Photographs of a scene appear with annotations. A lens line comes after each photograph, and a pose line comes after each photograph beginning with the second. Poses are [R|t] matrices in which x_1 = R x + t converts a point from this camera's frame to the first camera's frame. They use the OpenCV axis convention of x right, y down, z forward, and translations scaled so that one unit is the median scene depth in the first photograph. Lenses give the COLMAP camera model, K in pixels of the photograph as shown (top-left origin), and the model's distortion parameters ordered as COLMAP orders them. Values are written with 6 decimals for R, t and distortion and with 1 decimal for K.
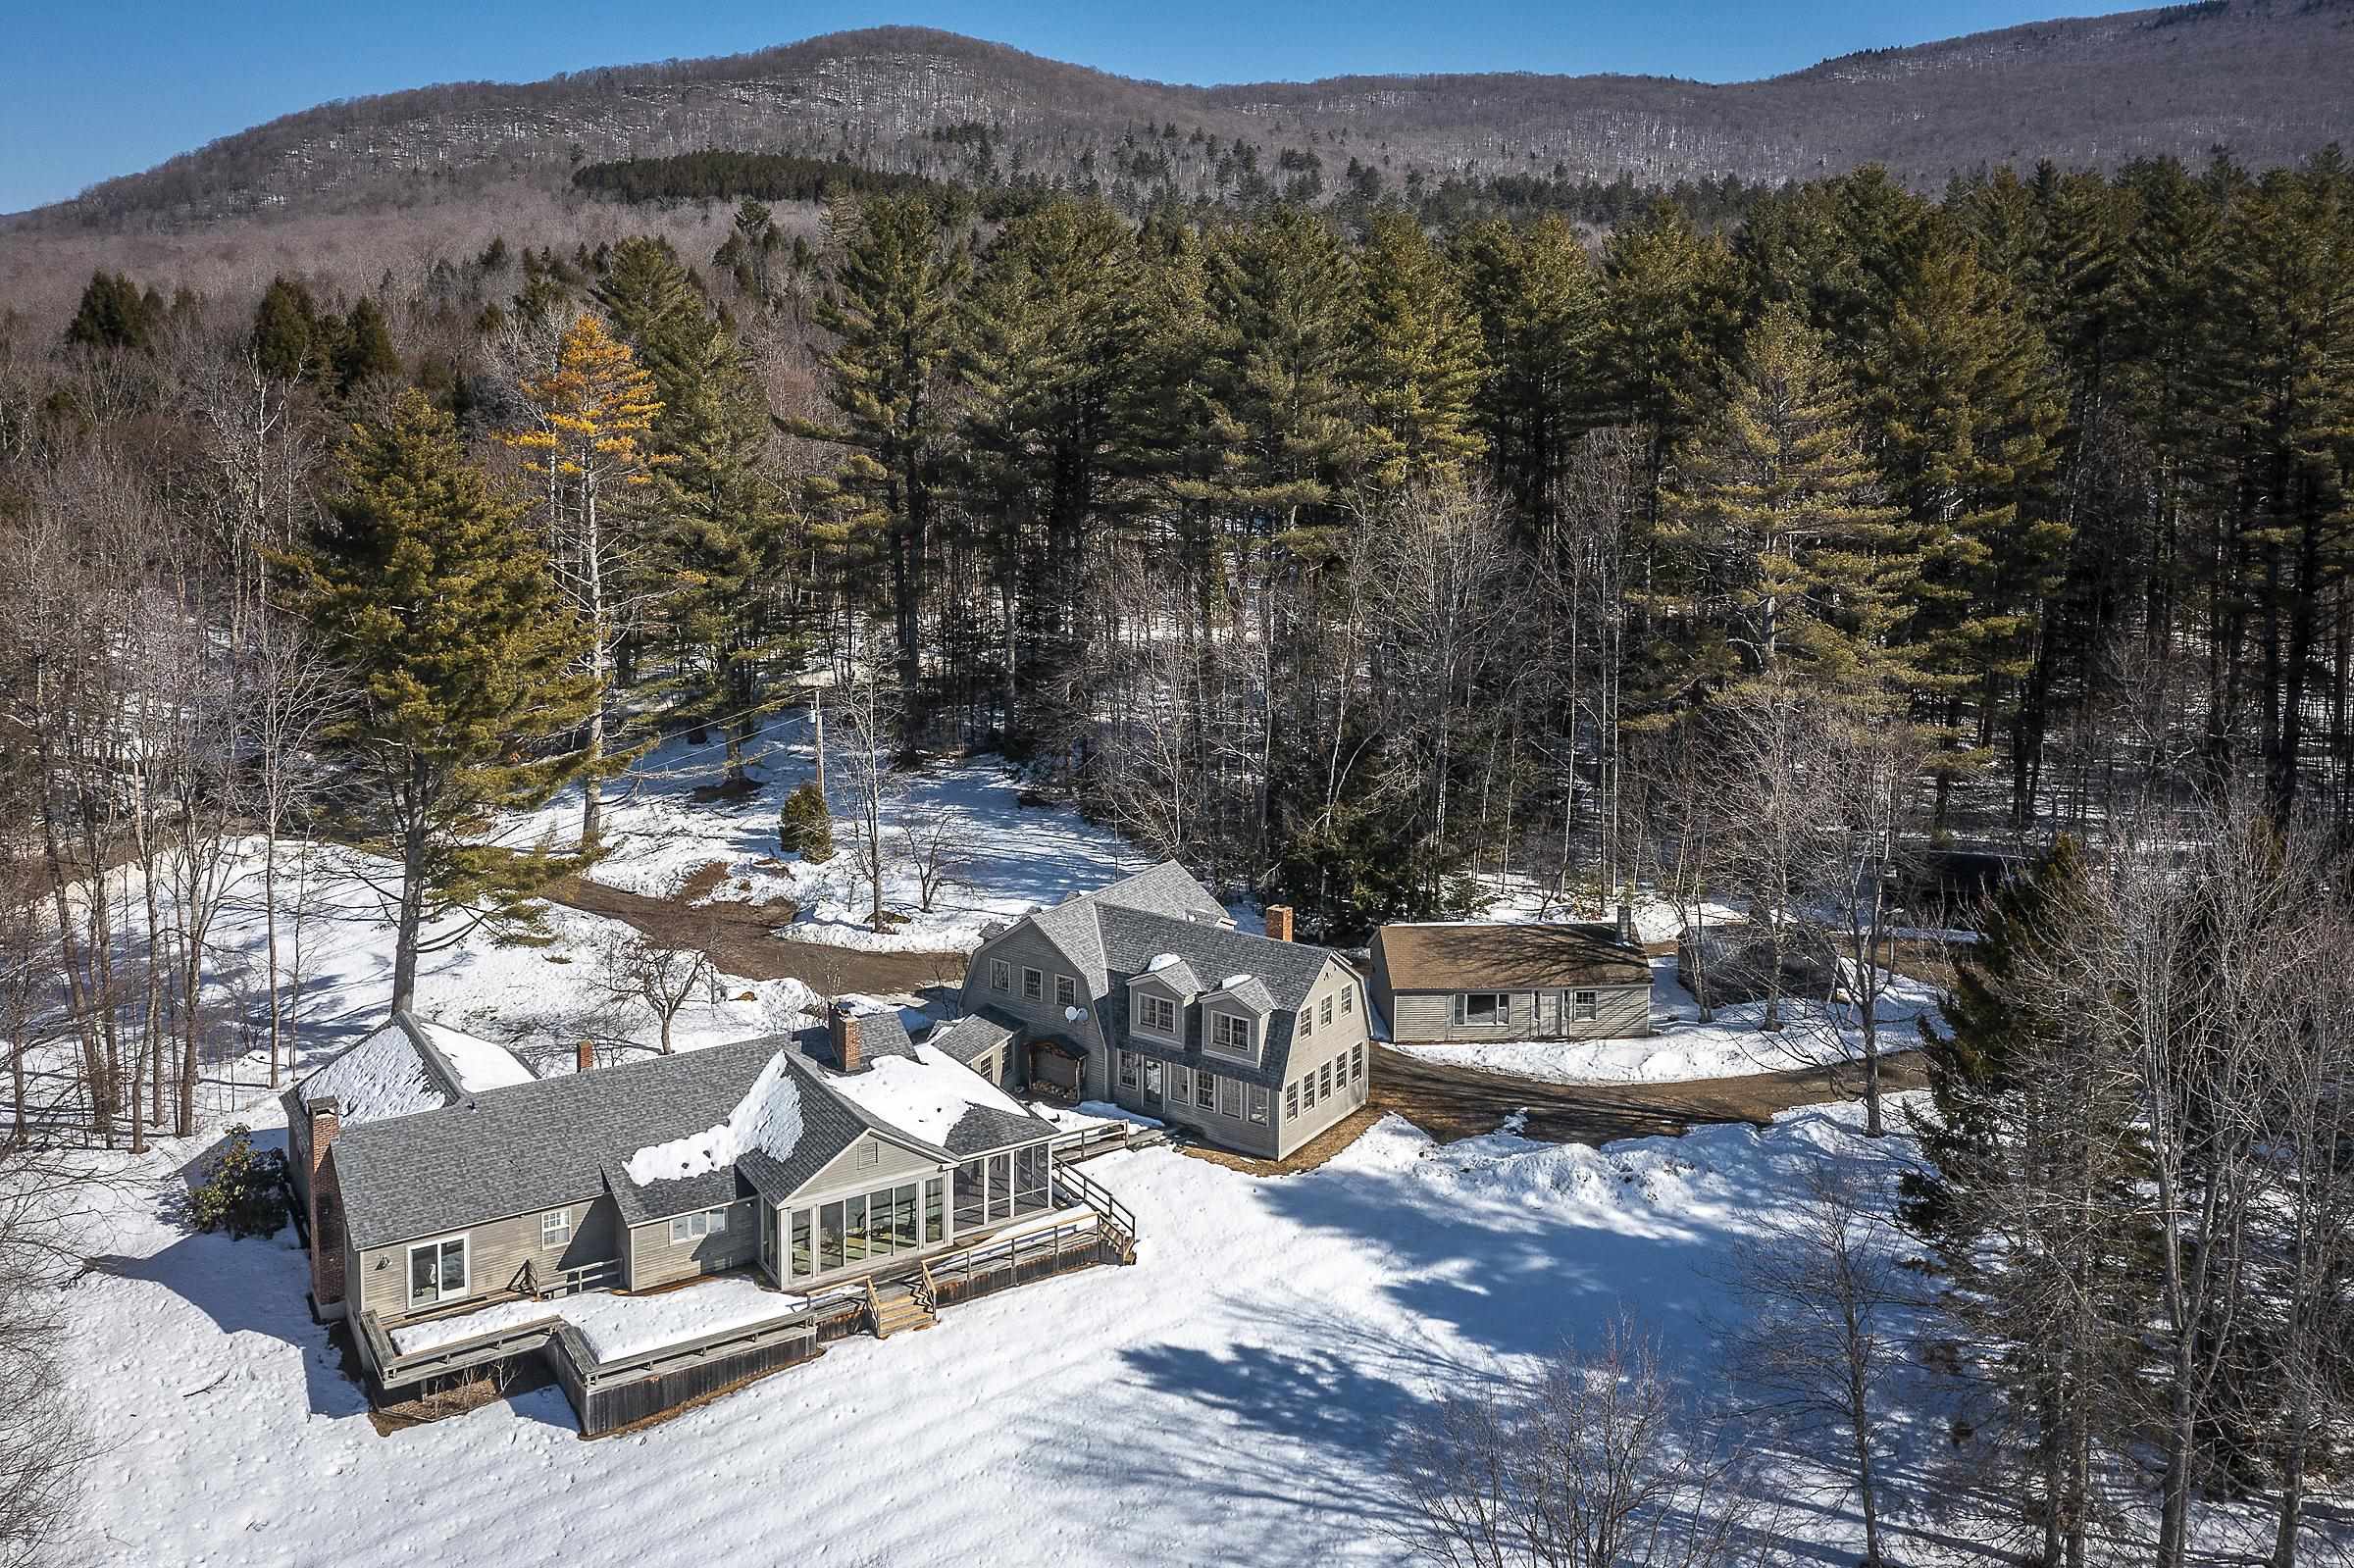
lens RADIAL K [[1732.0, 0, 1171.2], [0, 1732.0, 704.7], [0, 0, 1]] dist [-0.007212, 0.002017]
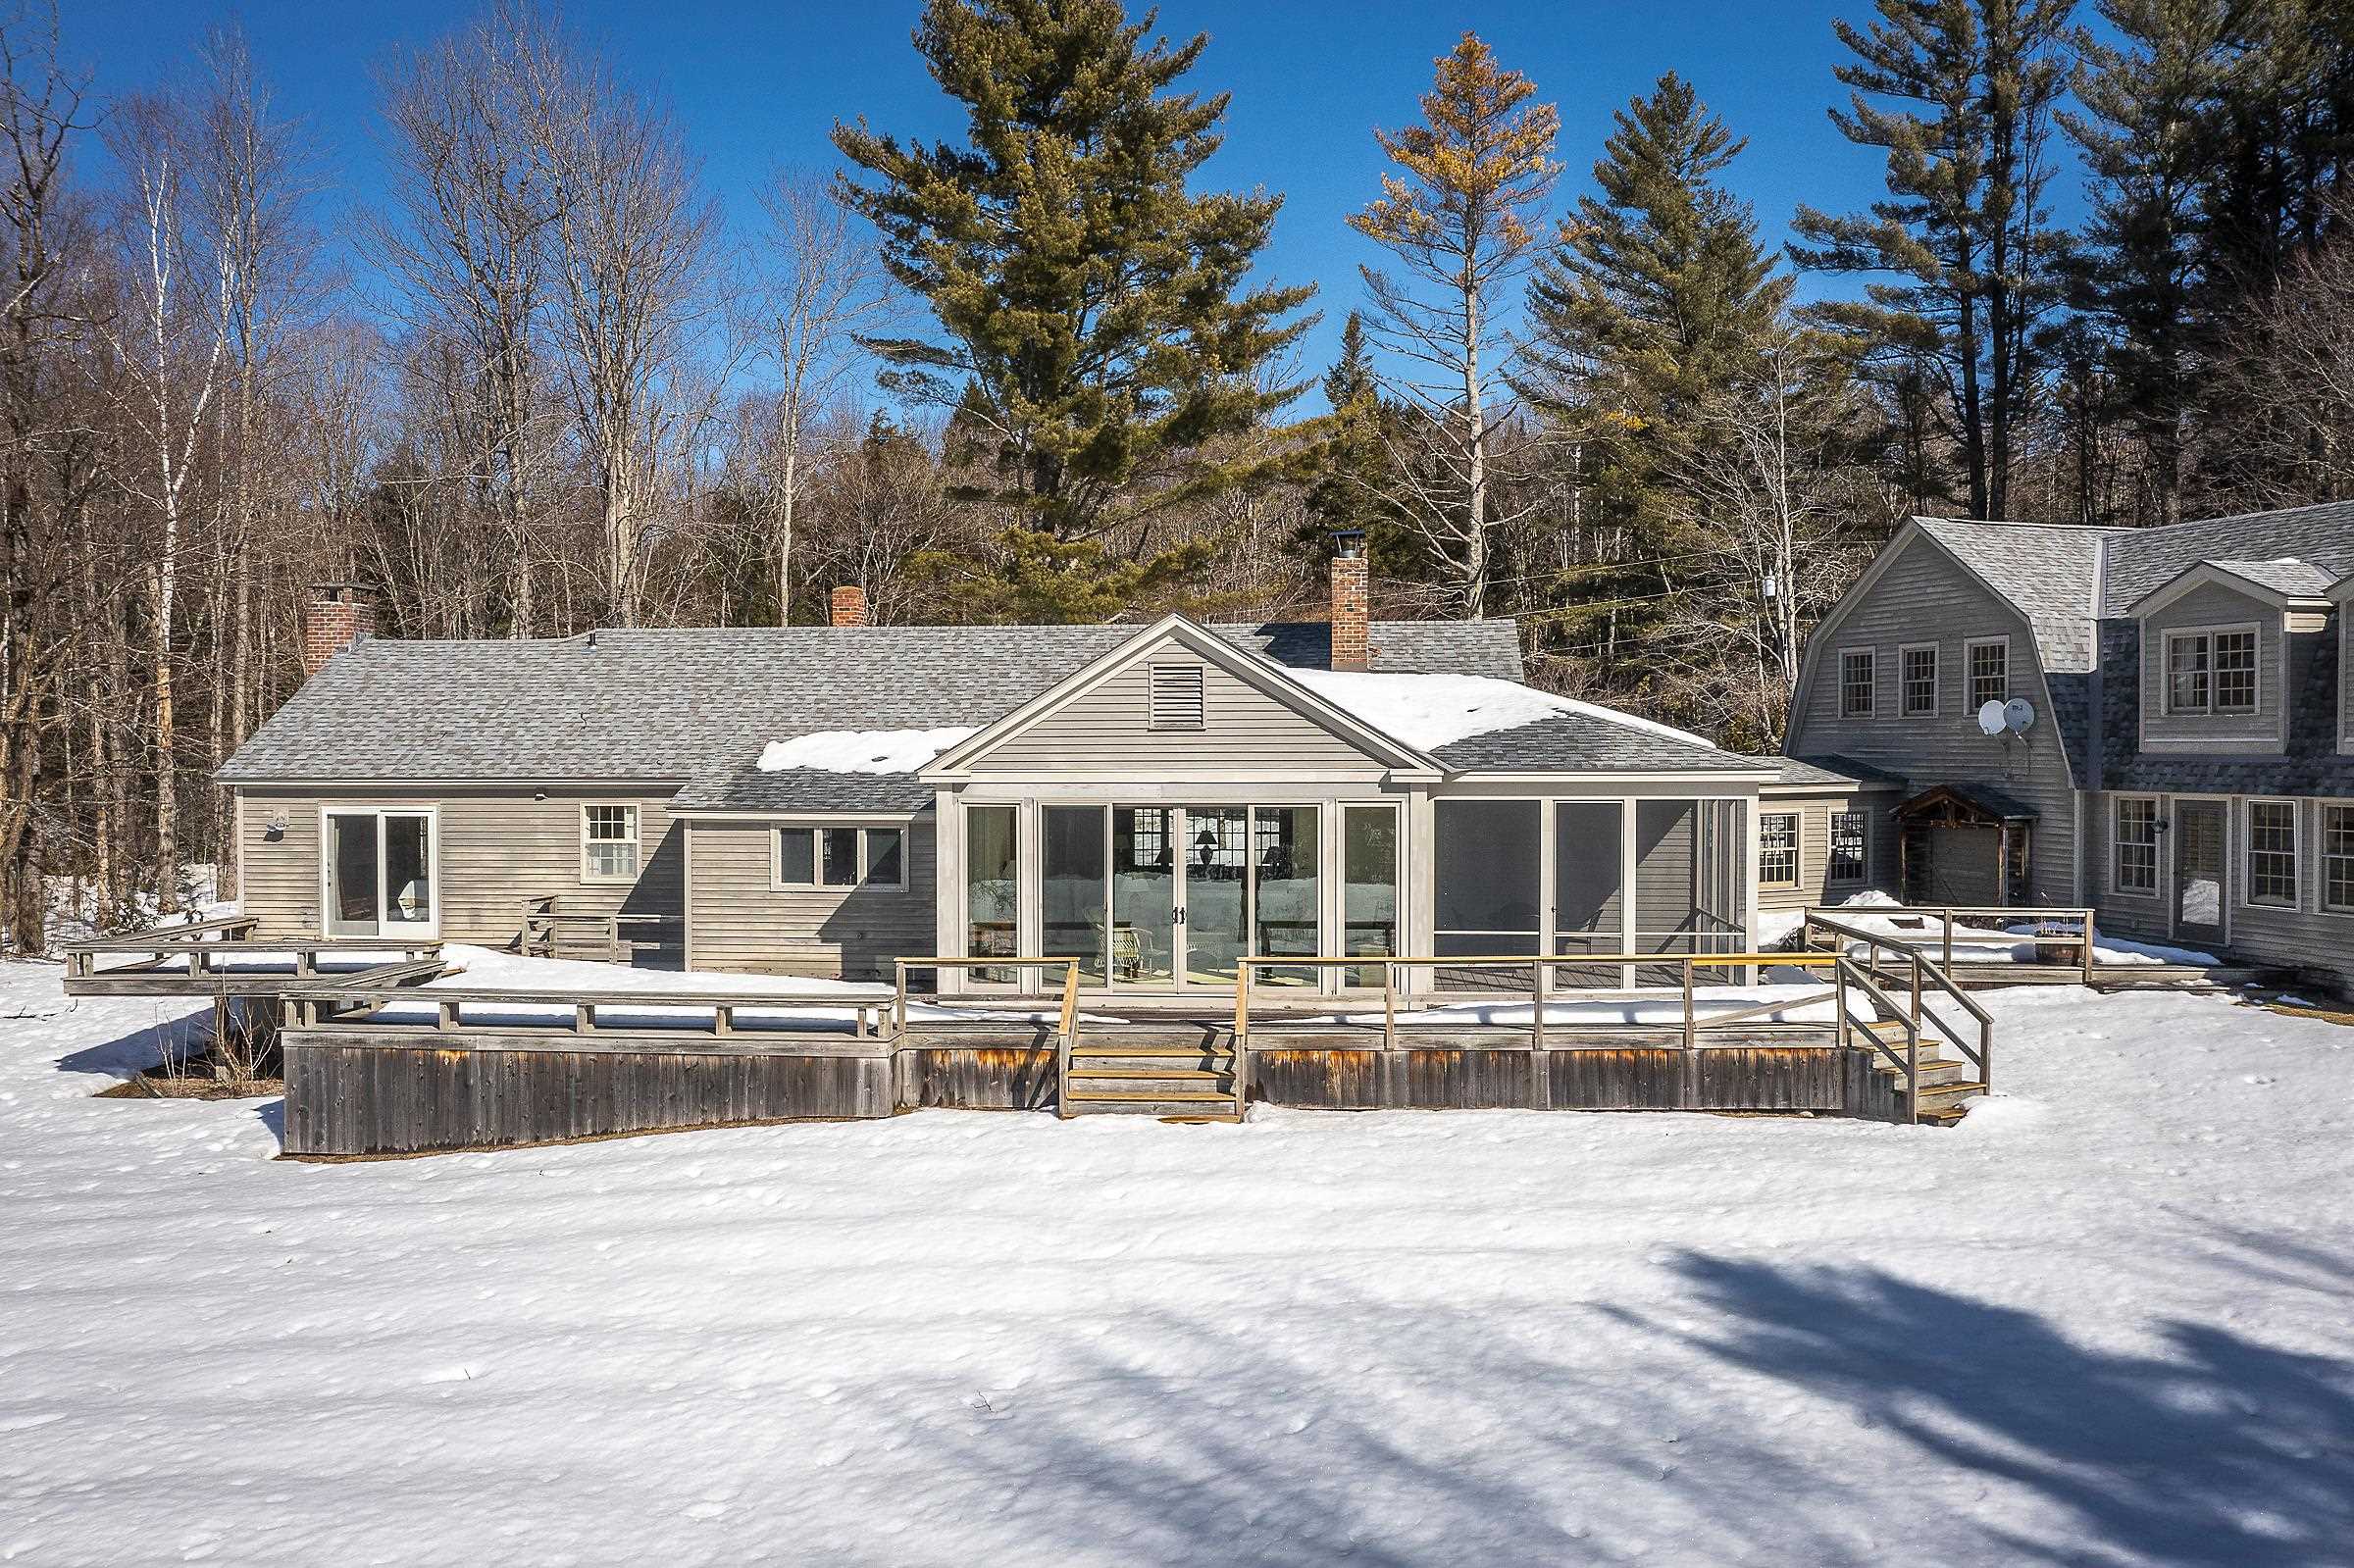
lens RADIAL K [[1890.2, 0, 1177.0], [0, 1890.2, 784.0], [0, 0, 1]] dist [0.005910, 0.004297]
pose [[0.800334, 0.008181, -0.599499, 0.061866], [-0.071135, 0.994140, -0.081400, 0.262830], [0.595319, 0.107793, 0.796226, 0.563389]]
